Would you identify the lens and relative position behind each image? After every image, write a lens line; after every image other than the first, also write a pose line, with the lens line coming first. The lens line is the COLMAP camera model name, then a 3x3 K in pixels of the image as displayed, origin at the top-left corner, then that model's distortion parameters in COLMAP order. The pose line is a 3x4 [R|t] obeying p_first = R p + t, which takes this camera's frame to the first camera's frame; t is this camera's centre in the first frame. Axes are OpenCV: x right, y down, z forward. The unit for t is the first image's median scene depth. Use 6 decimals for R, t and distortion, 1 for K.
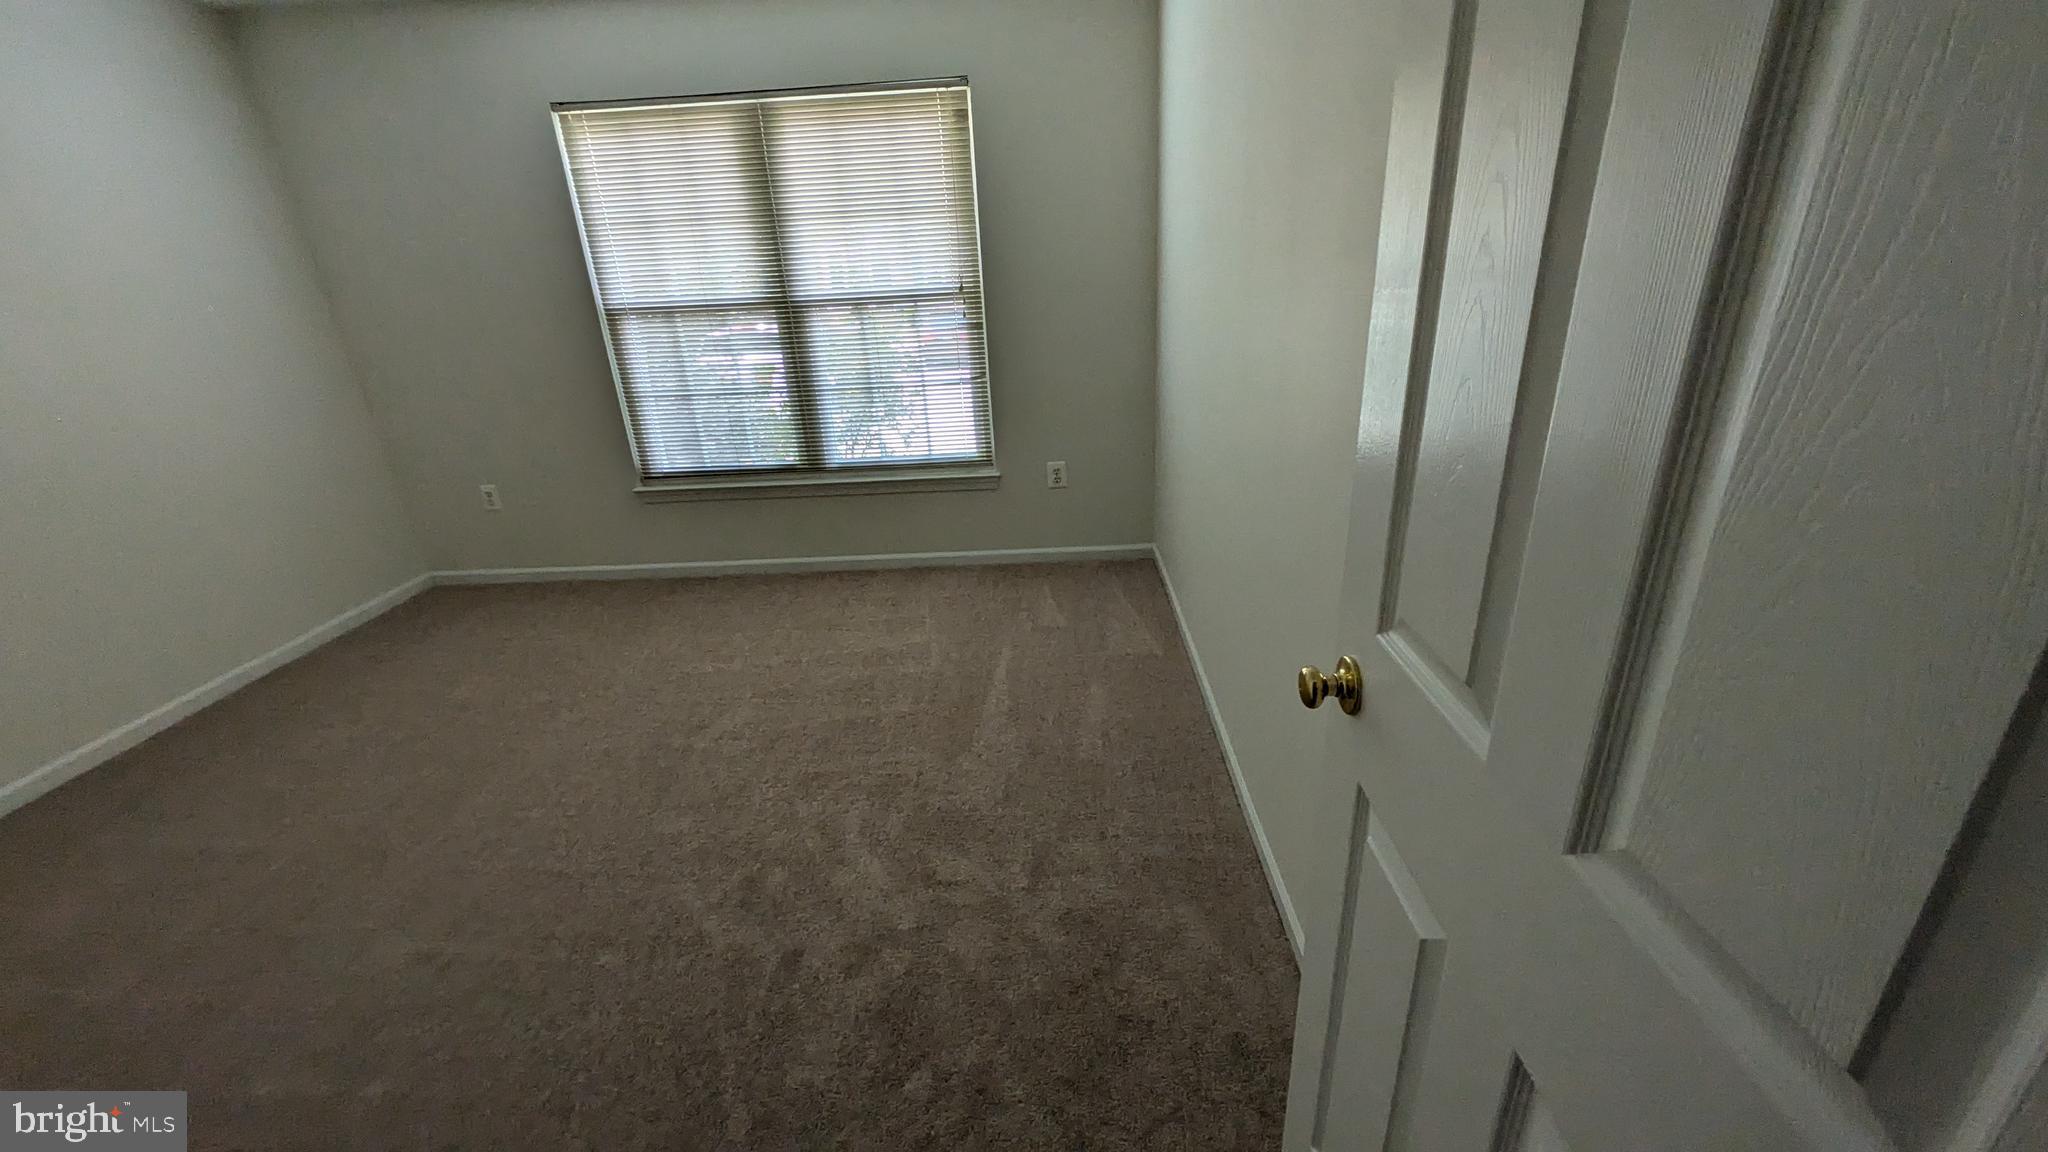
lens RADIAL K [[798.6, 0, 1028.2], [0, 798.6, 581.3], [0, 0, 1]] dist [-0.002224, -0.000537]
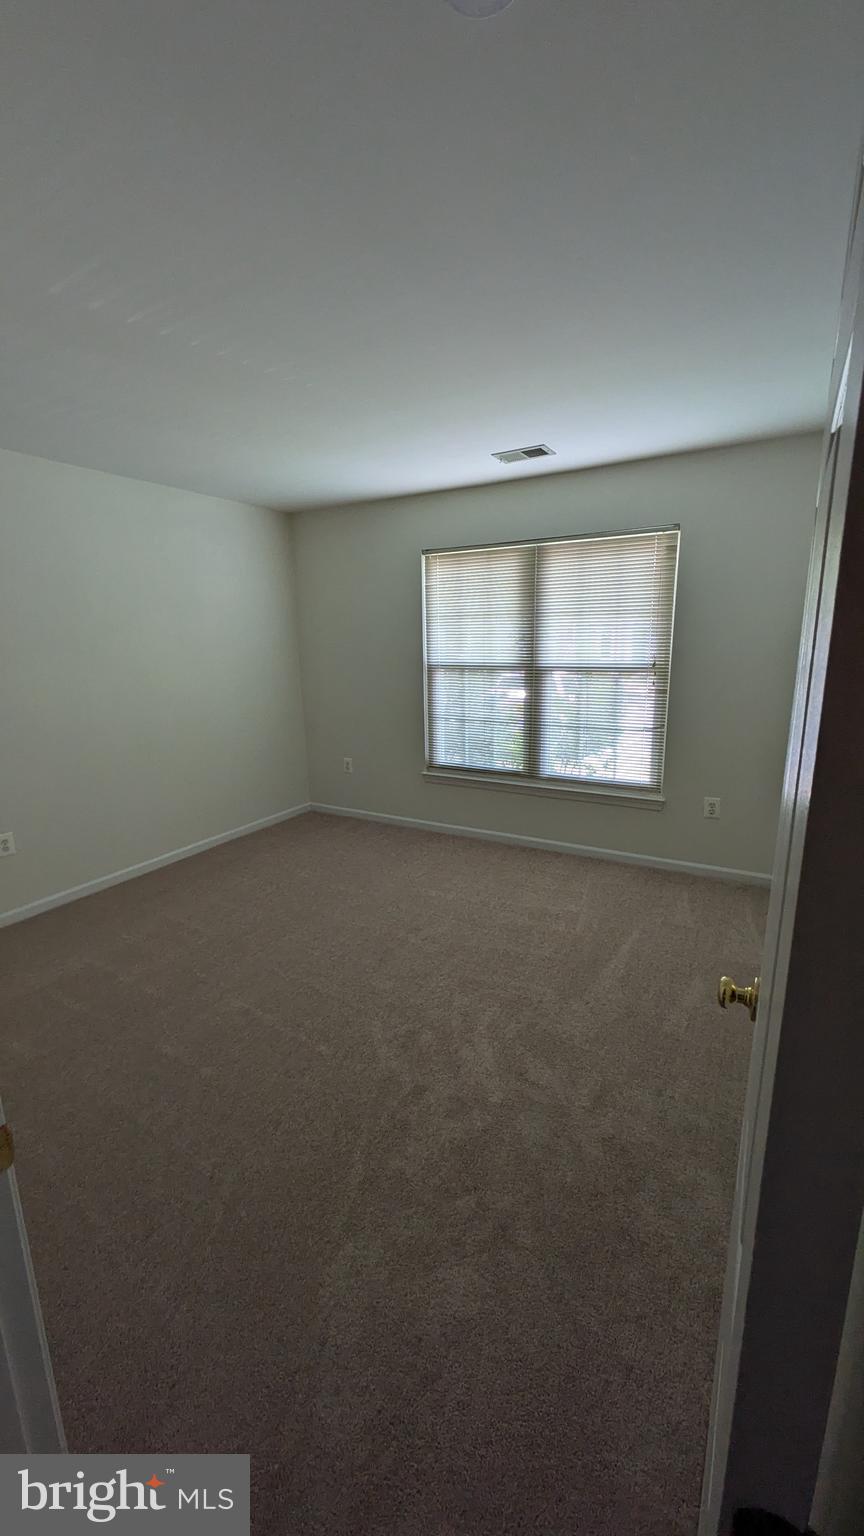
lens RADIAL K [[599.0, 0, 432.0], [0, 599.0, 768.0], [0, 0, 1]] dist [-0.002224, -0.000537]
pose [[0.876667, 0.136296, -0.461388, 0.087110], [-0.203532, 0.974052, -0.098984, -0.011194], [0.435925, 0.180683, 0.881659, -0.057949]]
